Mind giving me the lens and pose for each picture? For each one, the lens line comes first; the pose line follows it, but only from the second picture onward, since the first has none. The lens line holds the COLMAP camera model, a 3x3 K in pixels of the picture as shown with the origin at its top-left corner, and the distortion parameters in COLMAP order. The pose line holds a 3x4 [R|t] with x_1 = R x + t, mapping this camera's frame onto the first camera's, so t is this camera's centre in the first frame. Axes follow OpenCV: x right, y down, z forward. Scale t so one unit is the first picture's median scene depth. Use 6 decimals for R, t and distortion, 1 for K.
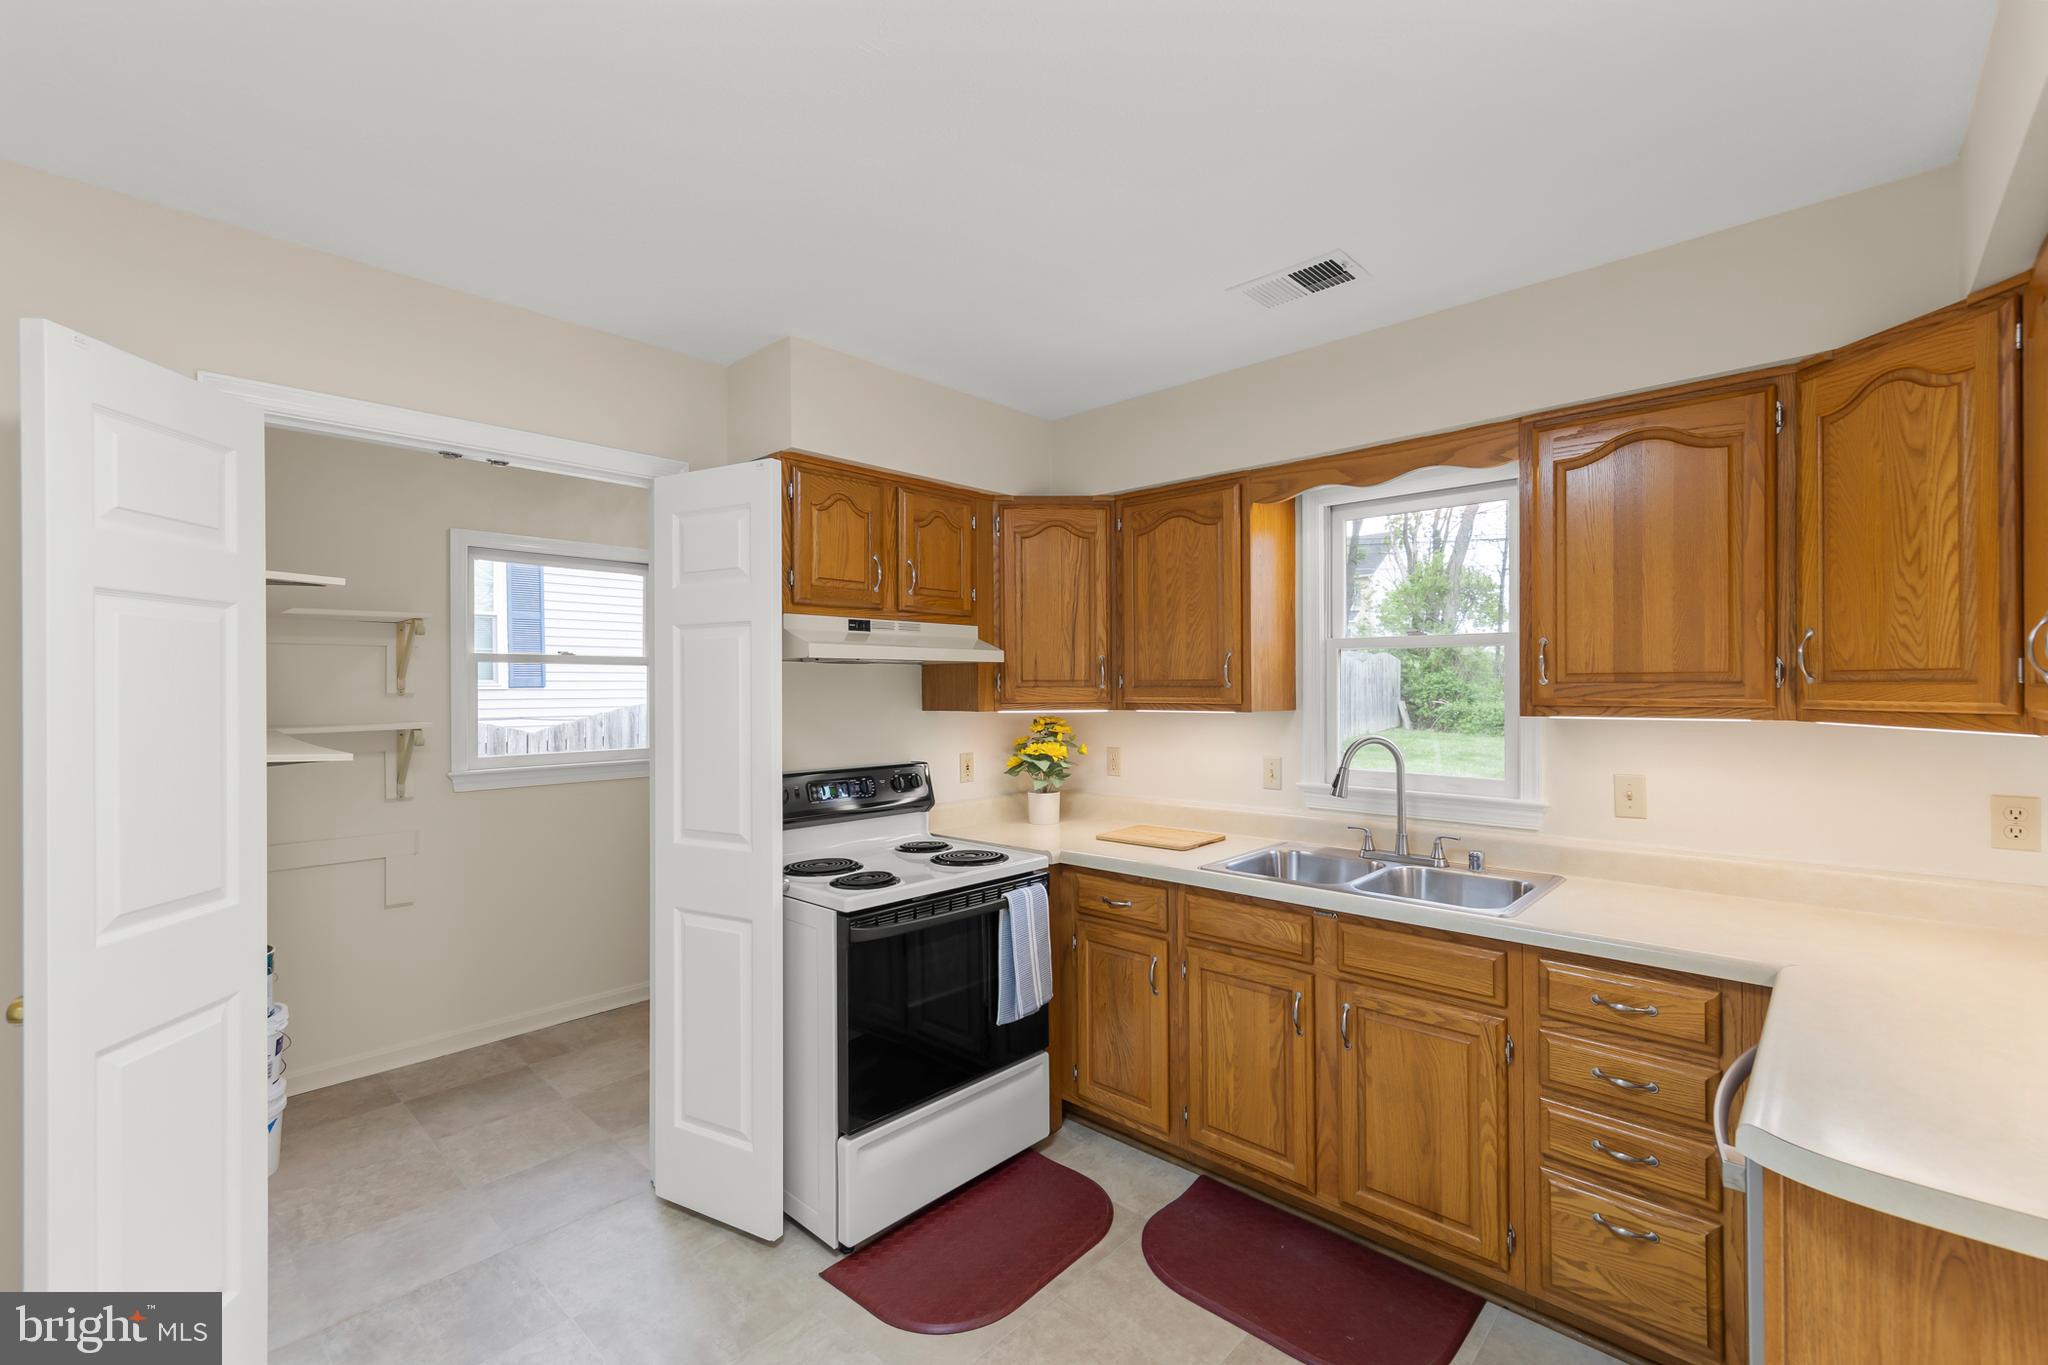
lens RADIAL K [[906.9, 0, 1024.0], [0, 906.9, 682.5], [0, 0, 1]] dist [0.001075, 0.000189]
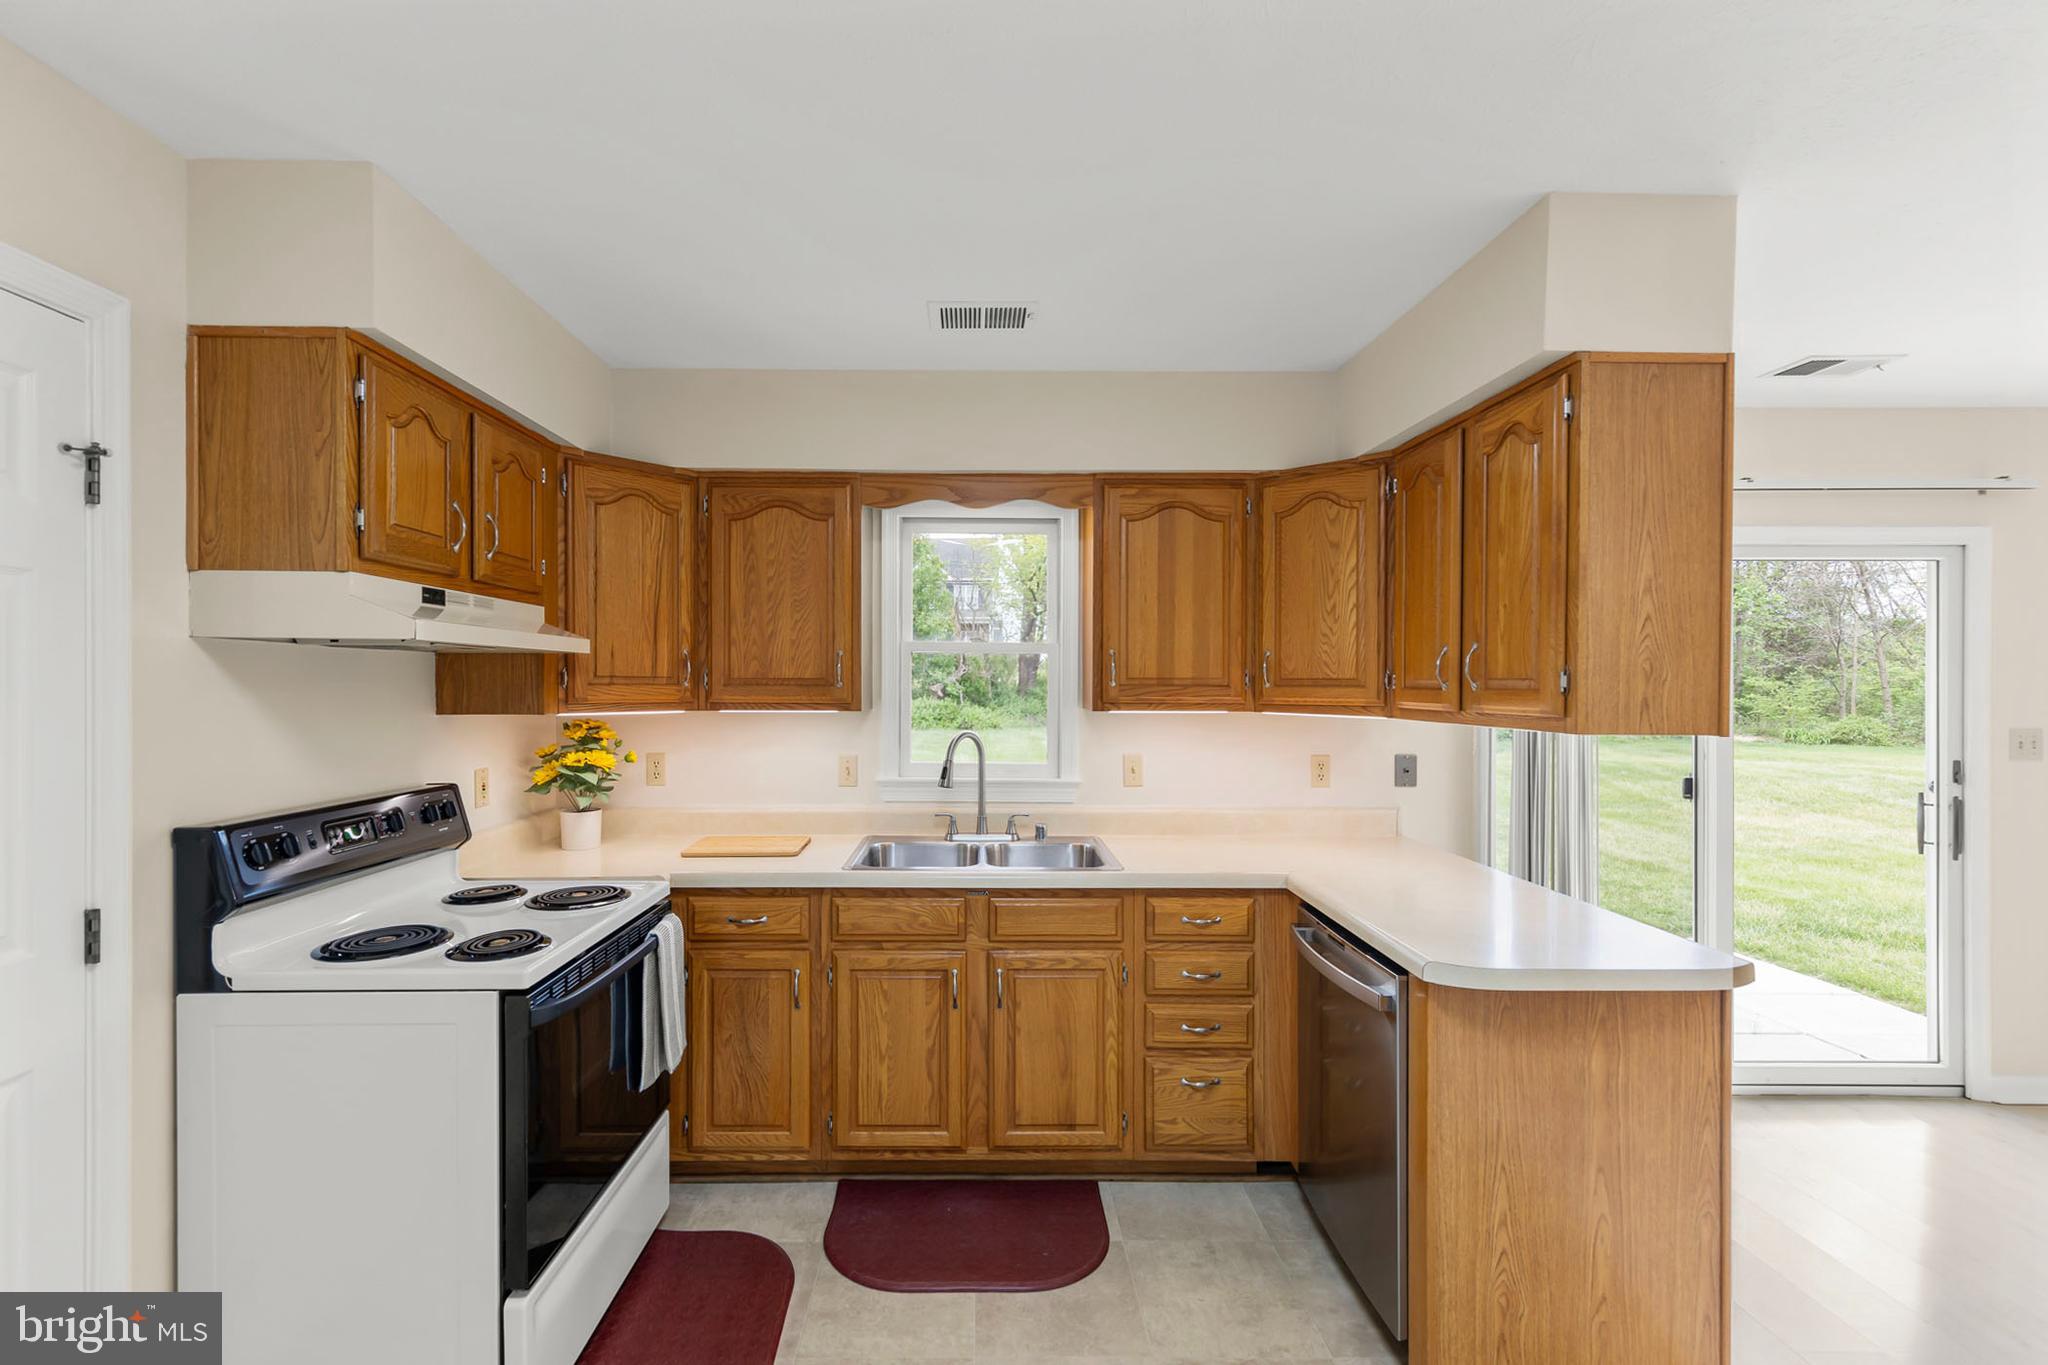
lens RADIAL K [[906.9, 0, 1024.0], [0, 906.9, 682.5], [0, 0, 1]] dist [0.001075, 0.000189]
pose [[0.702742, 0.009947, 0.711375, -0.385847], [-0.010833, 0.999936, -0.003280, 0.002473], [-0.711362, -0.005401, 0.702805, 0.172728]]
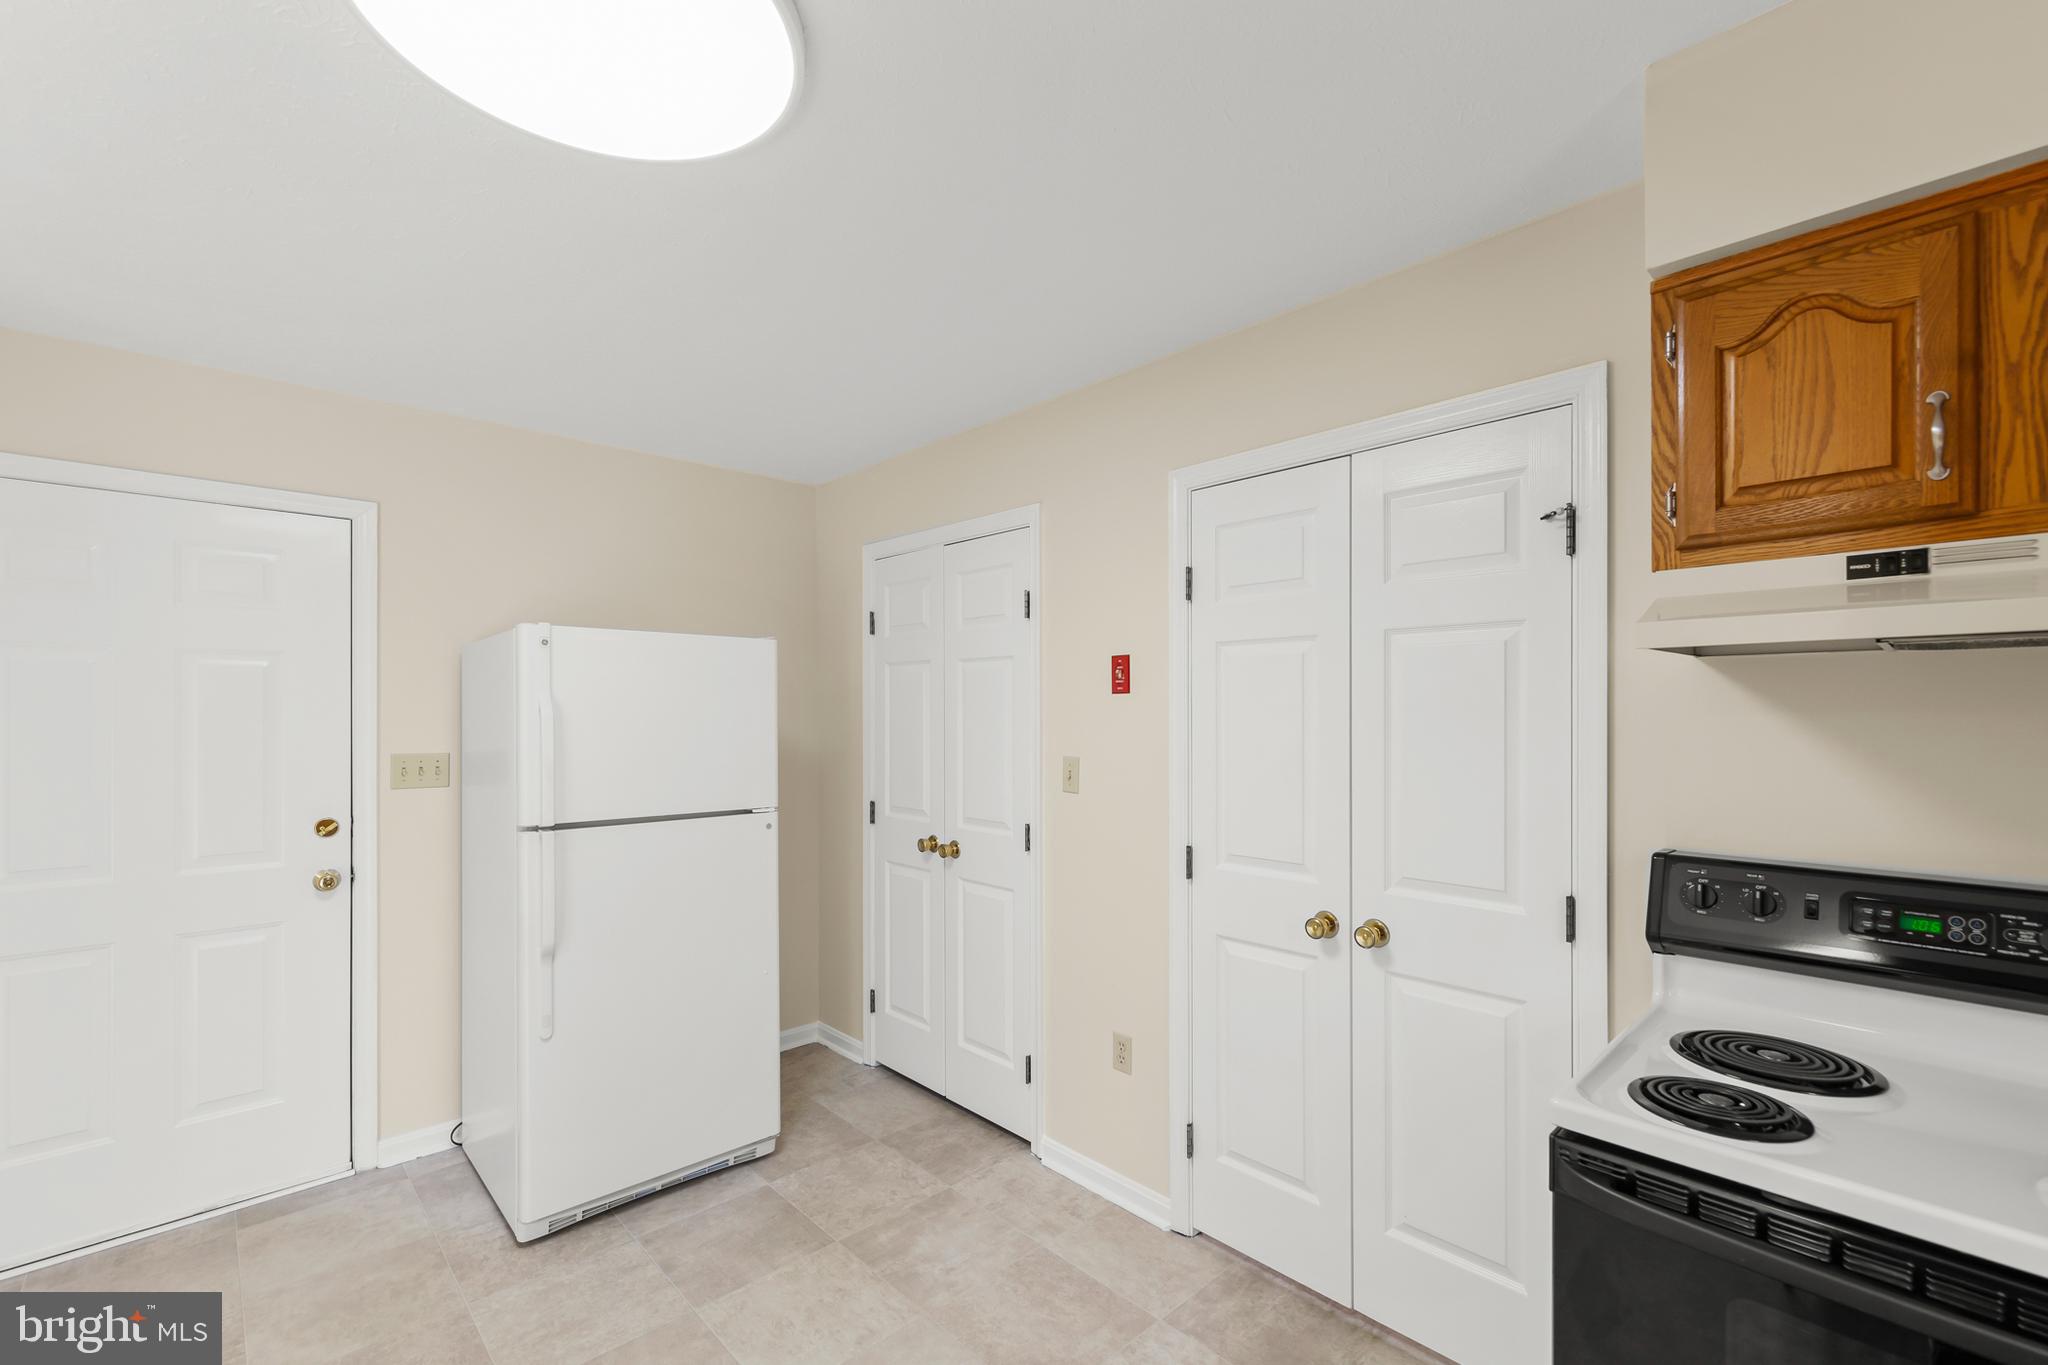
lens RADIAL K [[871.6, 0, 1009.0], [0, 871.6, 710.6], [0, 0, 1]] dist [-0.000399, -0.000124]
pose [[-0.095729, 0.007905, -0.995376, 0.309330], [0.011988, 0.999905, 0.006788, 0.001550], [0.995335, -0.011283, -0.095814, 0.644945]]
